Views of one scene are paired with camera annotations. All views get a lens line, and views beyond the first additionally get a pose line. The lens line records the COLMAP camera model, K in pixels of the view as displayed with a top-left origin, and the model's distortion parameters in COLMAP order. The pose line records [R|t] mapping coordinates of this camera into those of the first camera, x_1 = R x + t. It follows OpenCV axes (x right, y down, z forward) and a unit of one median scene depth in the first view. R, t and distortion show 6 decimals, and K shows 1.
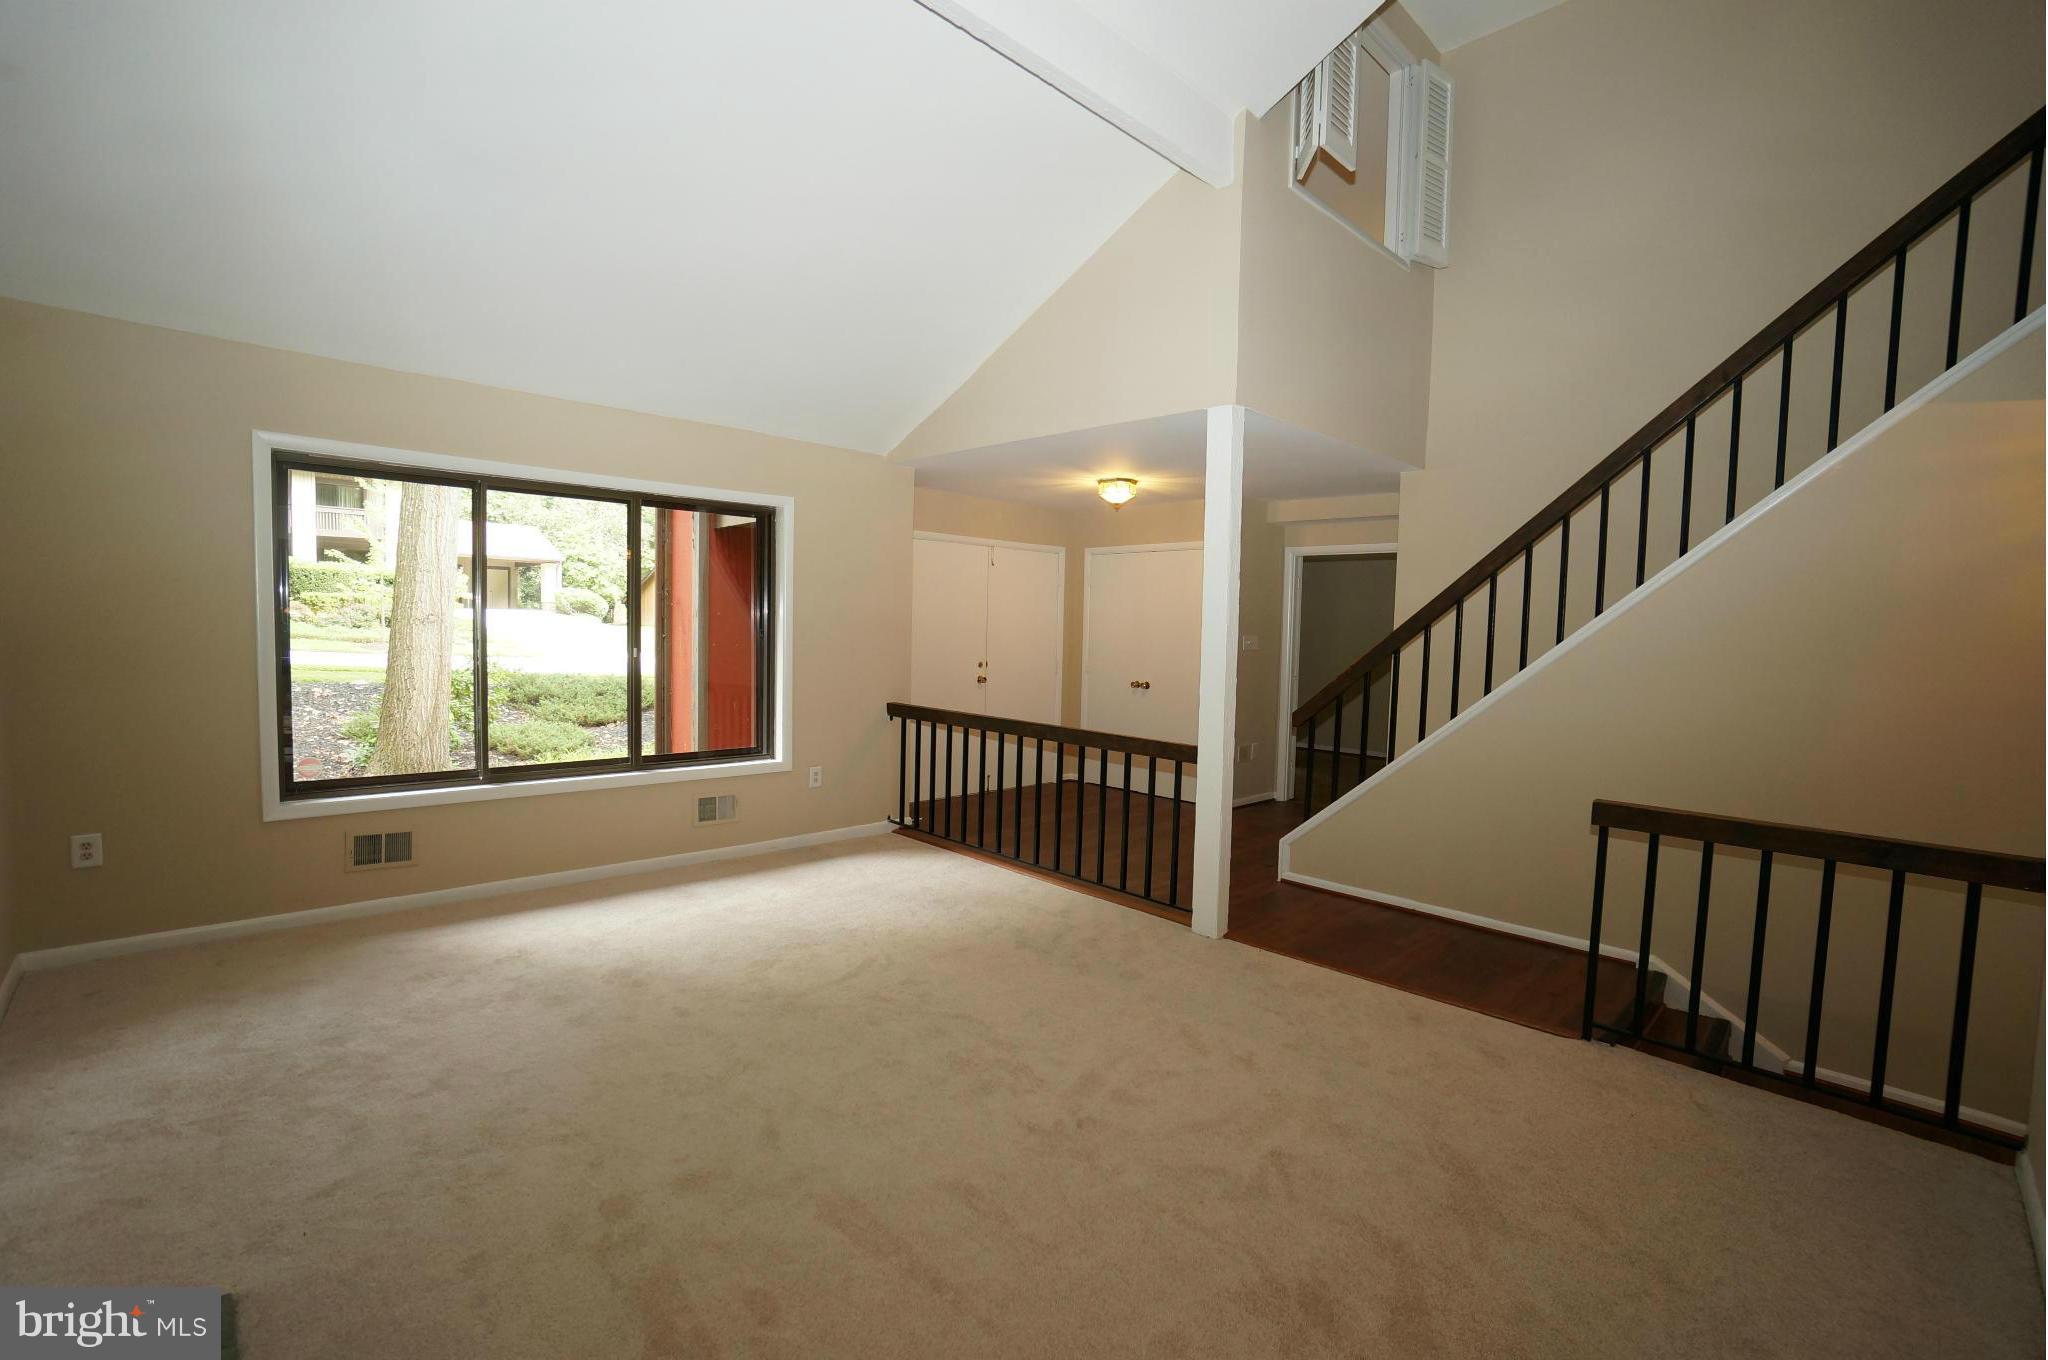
lens RADIAL K [[912.5, 0, 1020.5], [0, 912.5, 678.4], [0, 0, 1]] dist [-0.035305, 0.004623]
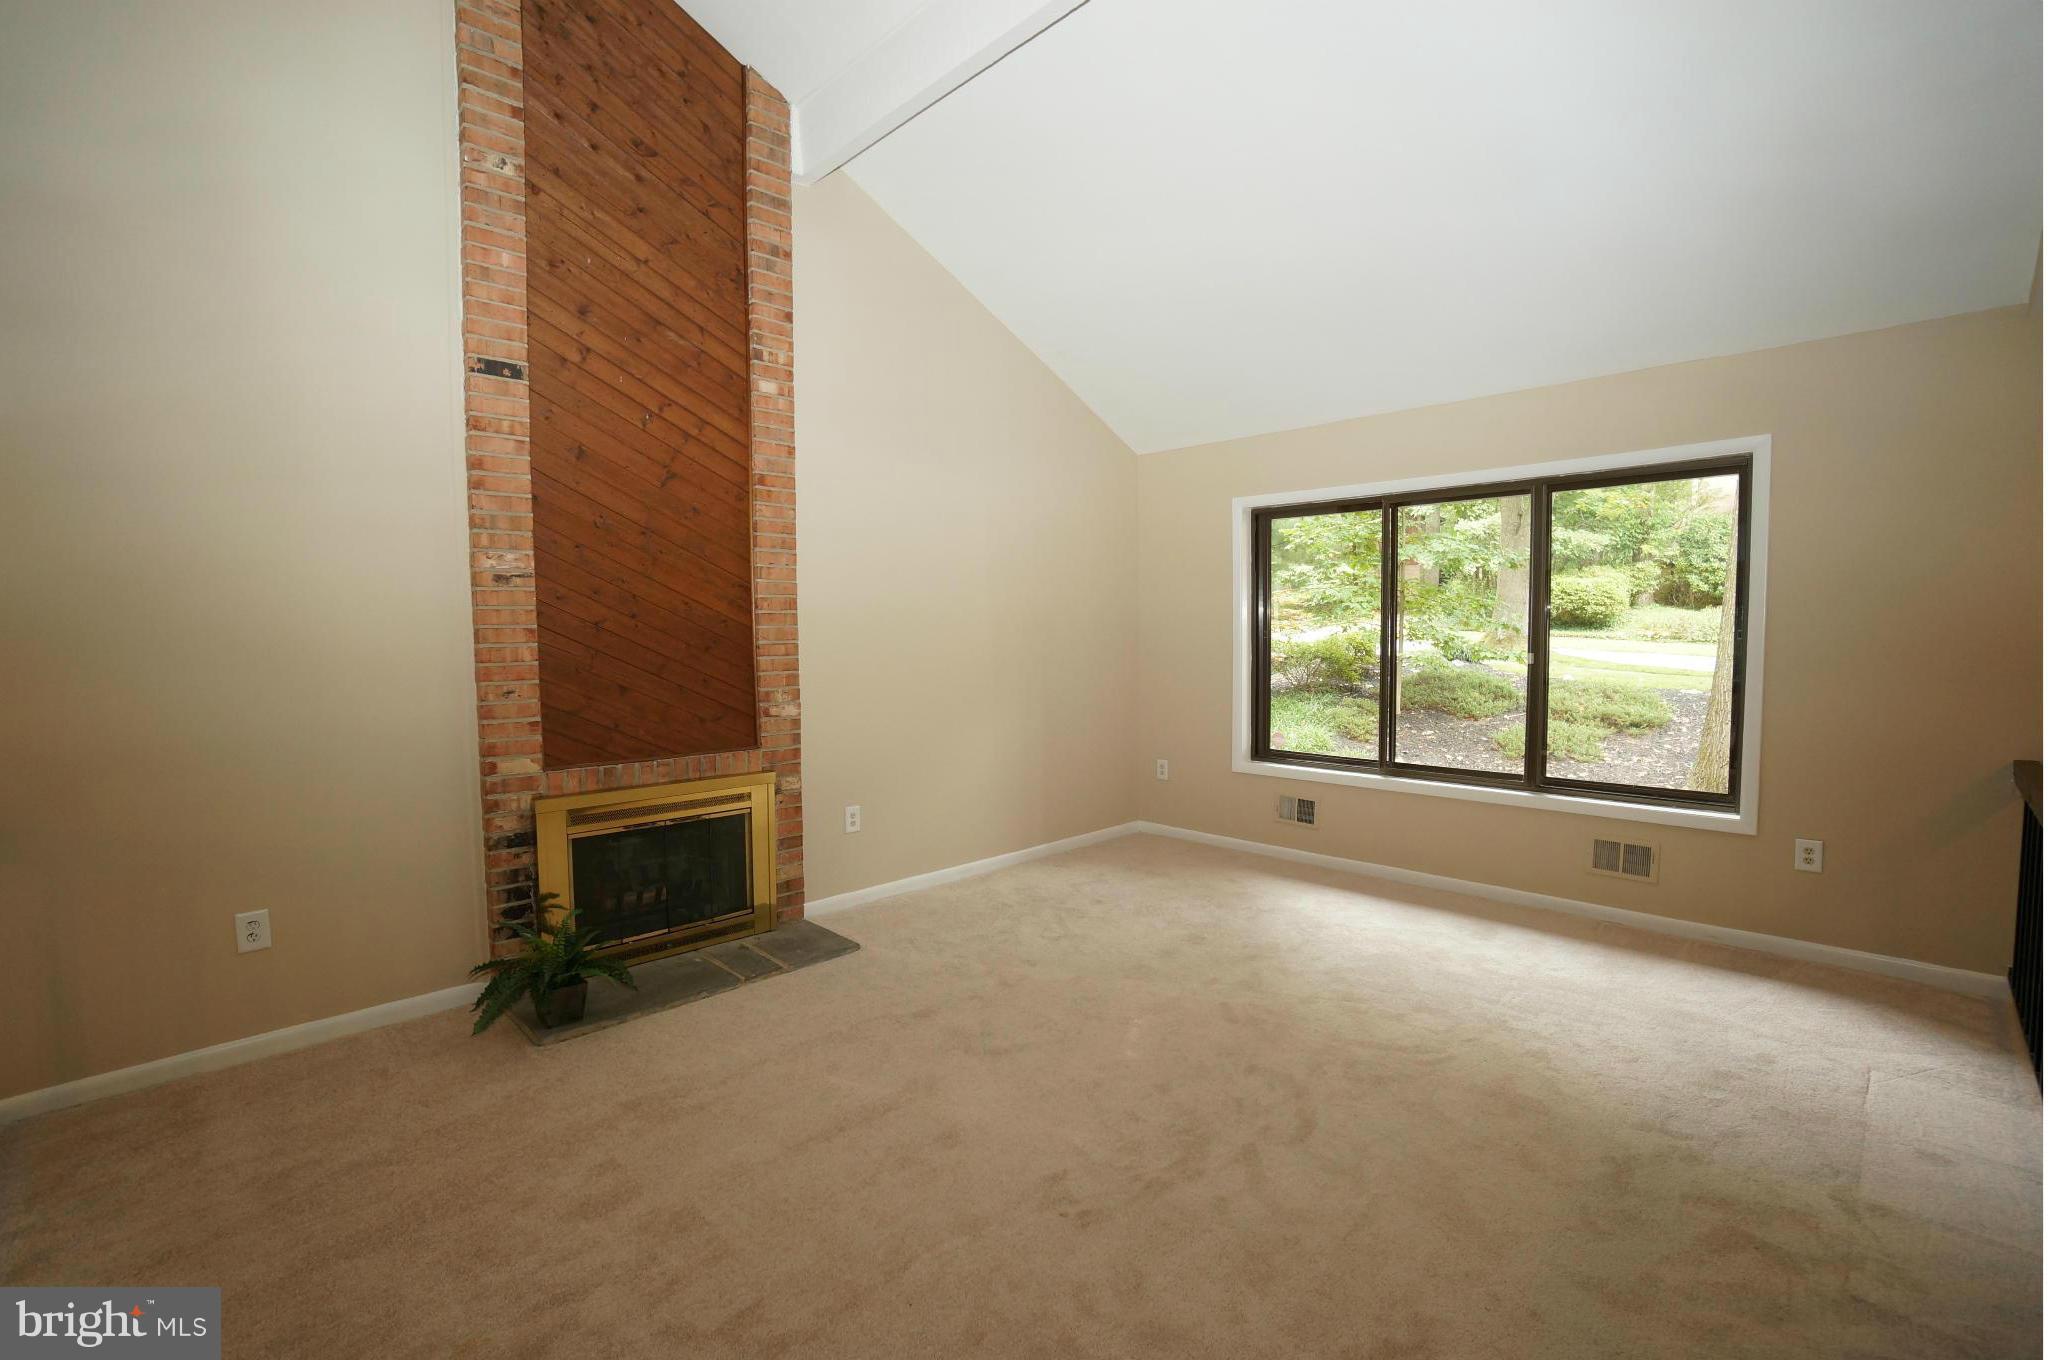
lens RADIAL K [[912.5, 0, 1021.4], [0, 912.5, 682.1], [0, 0, 1]] dist [-0.035305, 0.004623]
pose [[-0.016225, 0.029420, -0.999435, 0.544976], [-0.045628, 0.998504, 0.030133, -0.010937], [0.998827, 0.046091, -0.014859, 0.593829]]
